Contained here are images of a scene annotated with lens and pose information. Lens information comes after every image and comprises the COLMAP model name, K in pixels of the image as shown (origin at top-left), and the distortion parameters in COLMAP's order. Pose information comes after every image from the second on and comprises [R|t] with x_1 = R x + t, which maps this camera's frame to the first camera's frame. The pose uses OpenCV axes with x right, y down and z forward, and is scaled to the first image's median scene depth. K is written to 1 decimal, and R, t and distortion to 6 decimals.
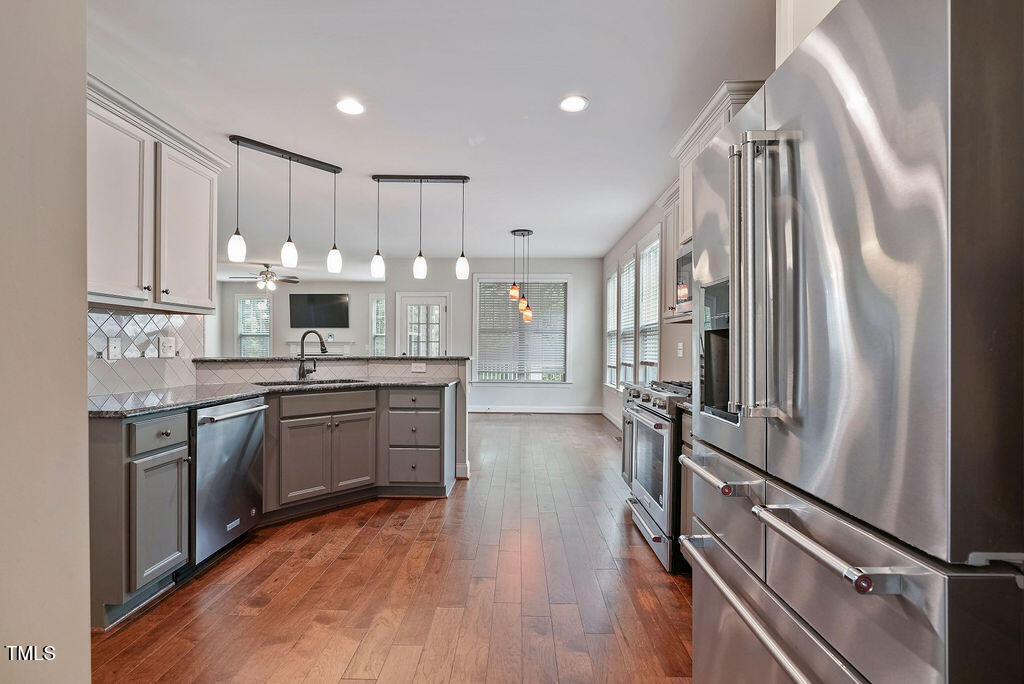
lens RADIAL K [[462.6, 0, 510.6], [0, 462.6, 338.8], [0, 0, 1]] dist [-0.000602, 0.000163]
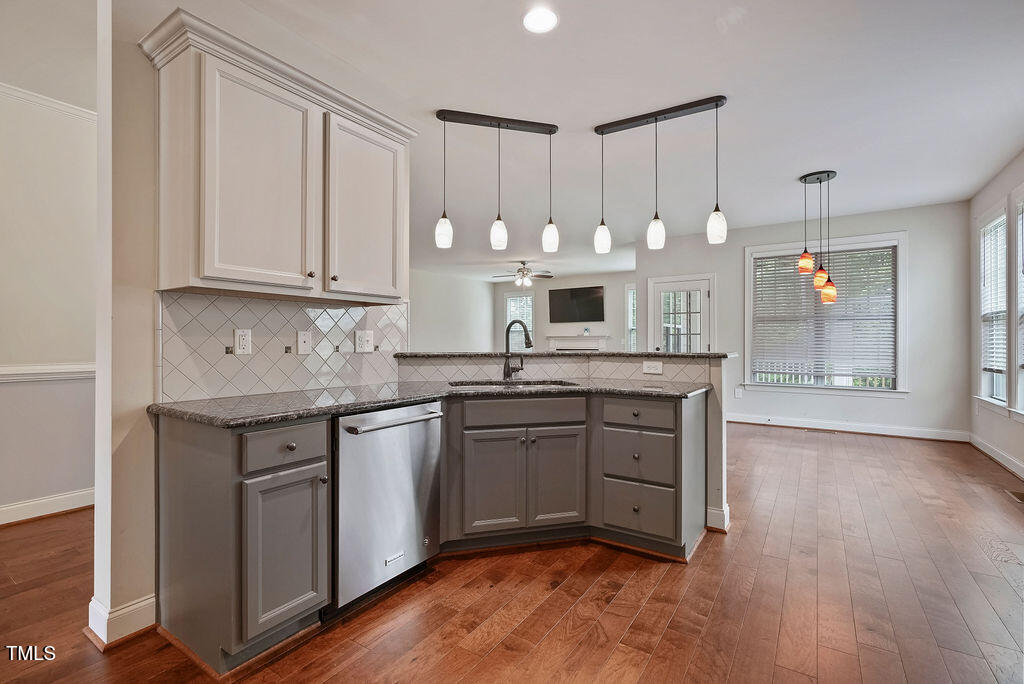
lens RADIAL K [[463.7, 0, 511.7], [0, 463.7, 338.3], [0, 0, 1]] dist [-0.009741, 0.000229]
pose [[0.844520, -0.008839, -0.535452, 0.010125], [0.014842, 0.999866, 0.006904, 0.008258], [0.535319, -0.013778, 0.844538, 0.302080]]
